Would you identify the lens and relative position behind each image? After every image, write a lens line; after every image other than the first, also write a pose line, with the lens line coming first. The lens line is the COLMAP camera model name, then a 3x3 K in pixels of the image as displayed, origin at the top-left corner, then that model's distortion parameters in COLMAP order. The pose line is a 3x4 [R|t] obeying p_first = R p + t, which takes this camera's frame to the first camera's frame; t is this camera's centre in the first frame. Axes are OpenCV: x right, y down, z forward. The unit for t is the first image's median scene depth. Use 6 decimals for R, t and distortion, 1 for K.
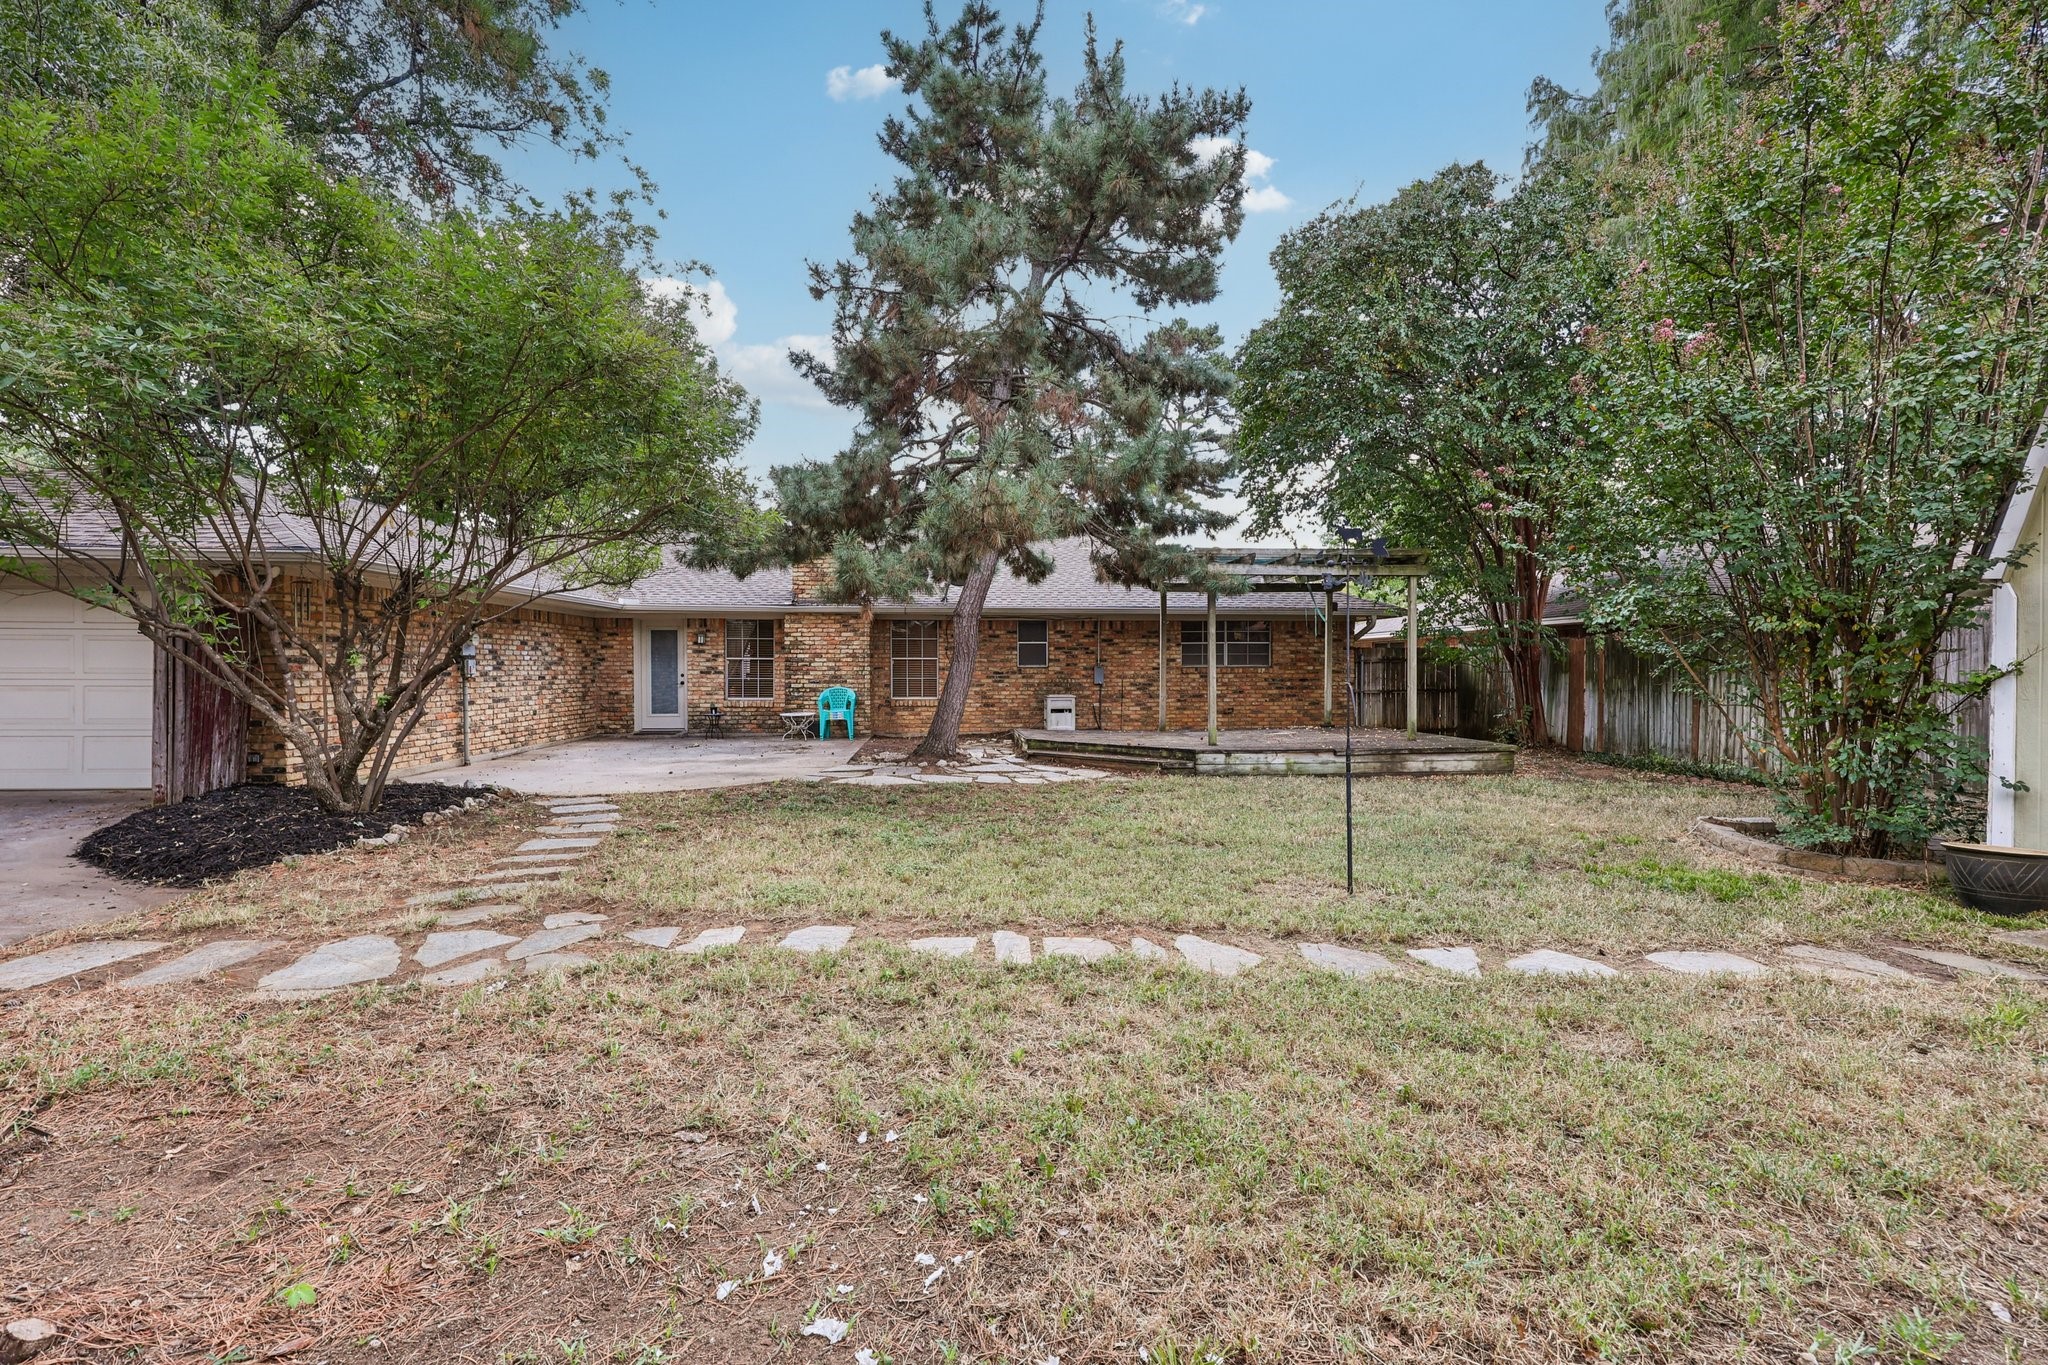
lens RADIAL K [[880.9, 0, 1026.0], [0, 880.9, 655.0], [0, 0, 1]] dist [-0.000827, -0.000021]
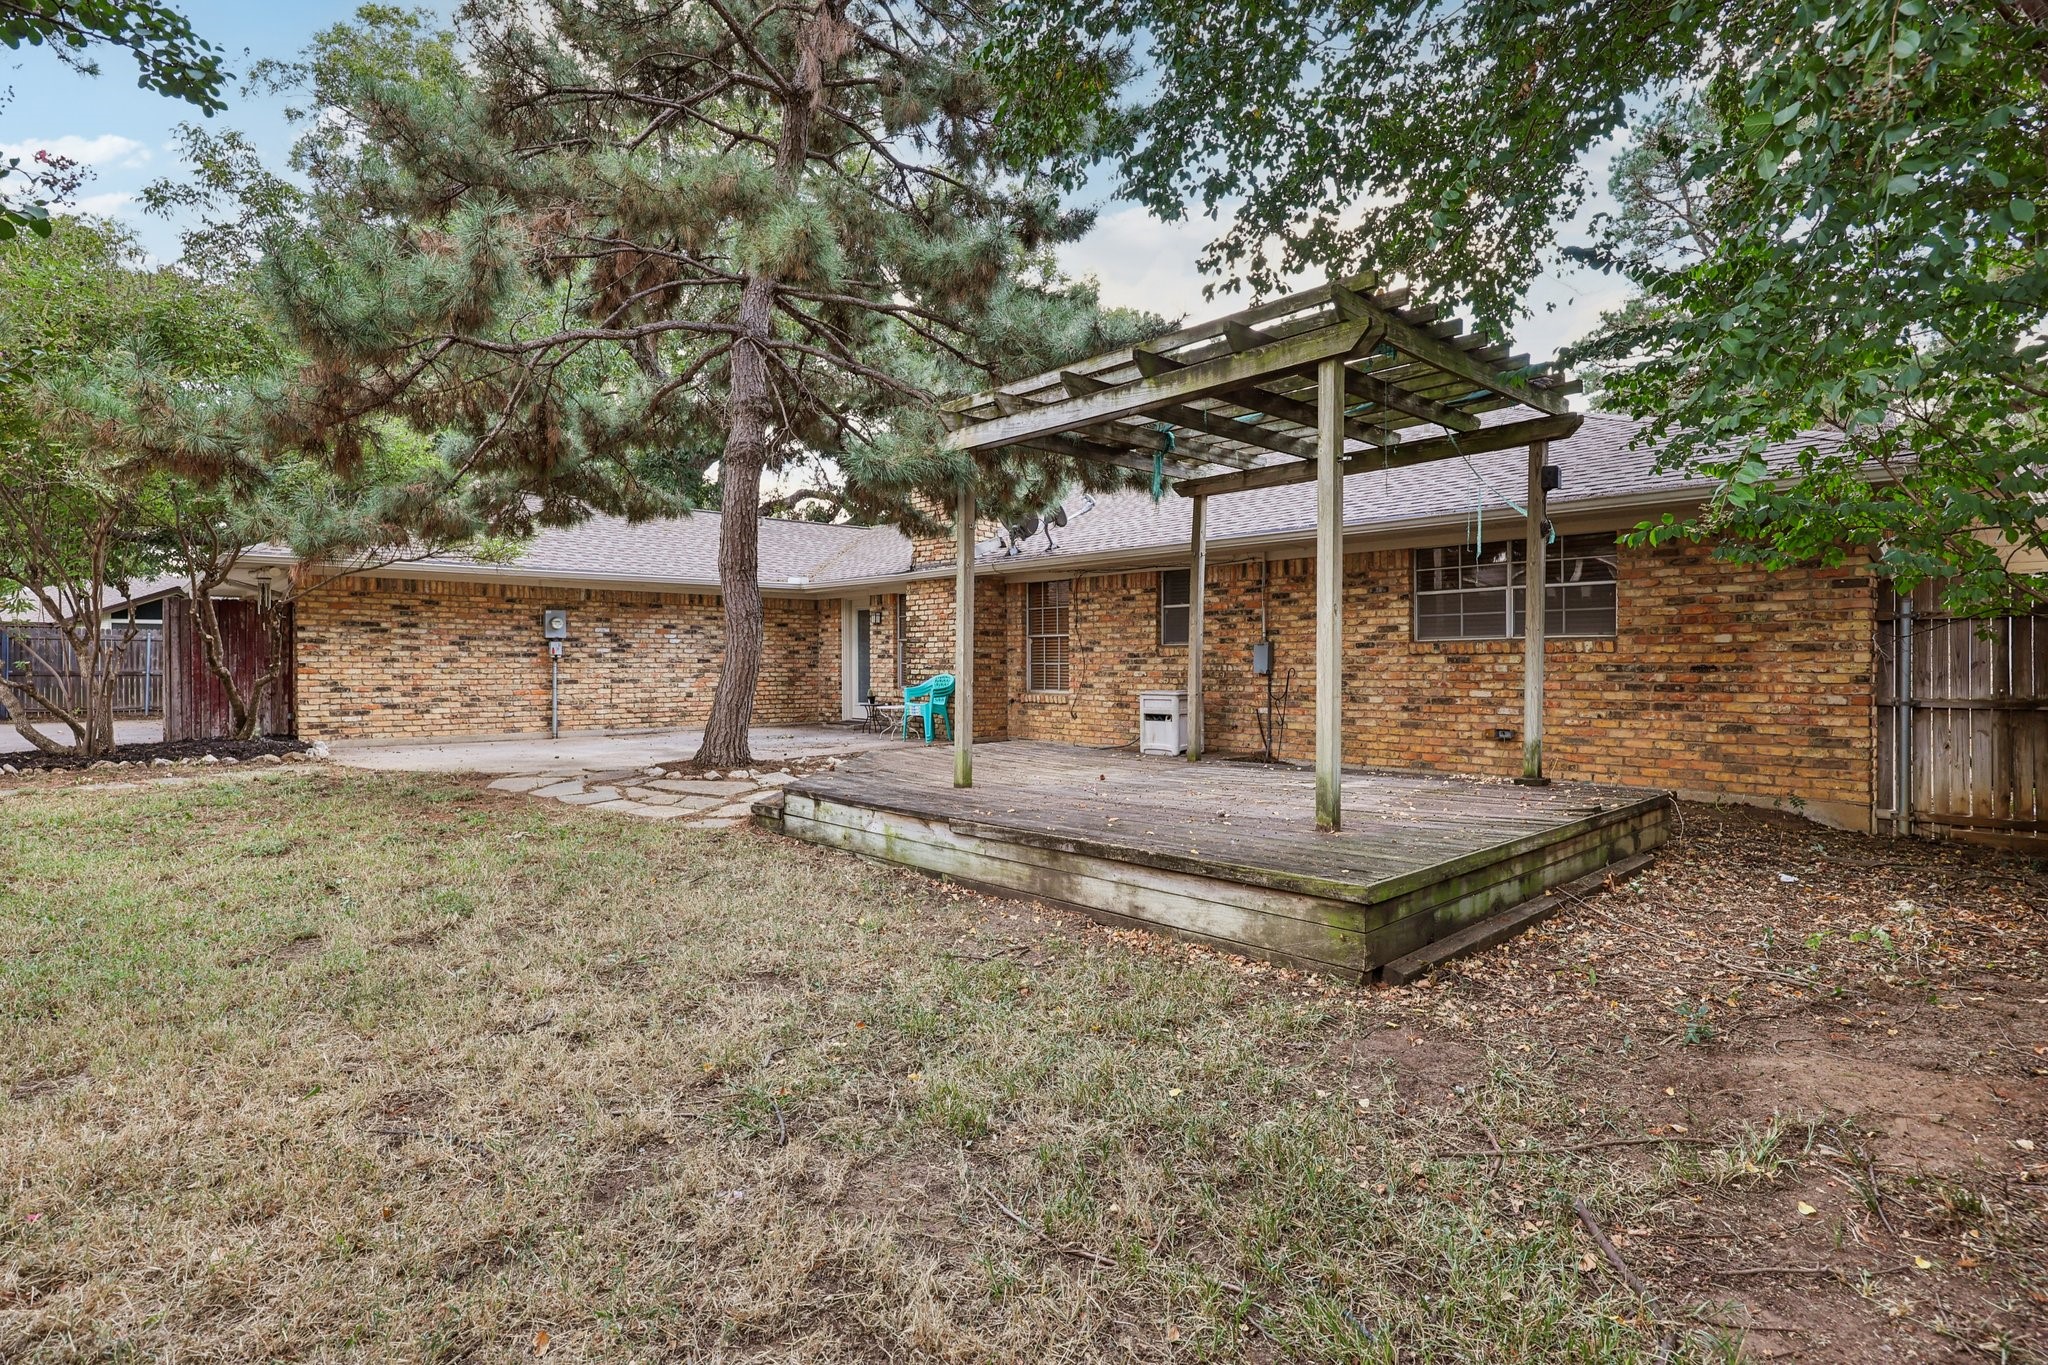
lens RADIAL K [[1008.2, 0, 1024.6], [0, 1008.2, 659.0], [0, 0, 1]] dist [-0.003239, -0.000248]
pose [[0.614176, -0.002774, -0.789165, 0.566949], [0.009808, 0.999943, 0.004118, 0.021683], [0.789108, -0.010269, 0.614168, 0.548799]]
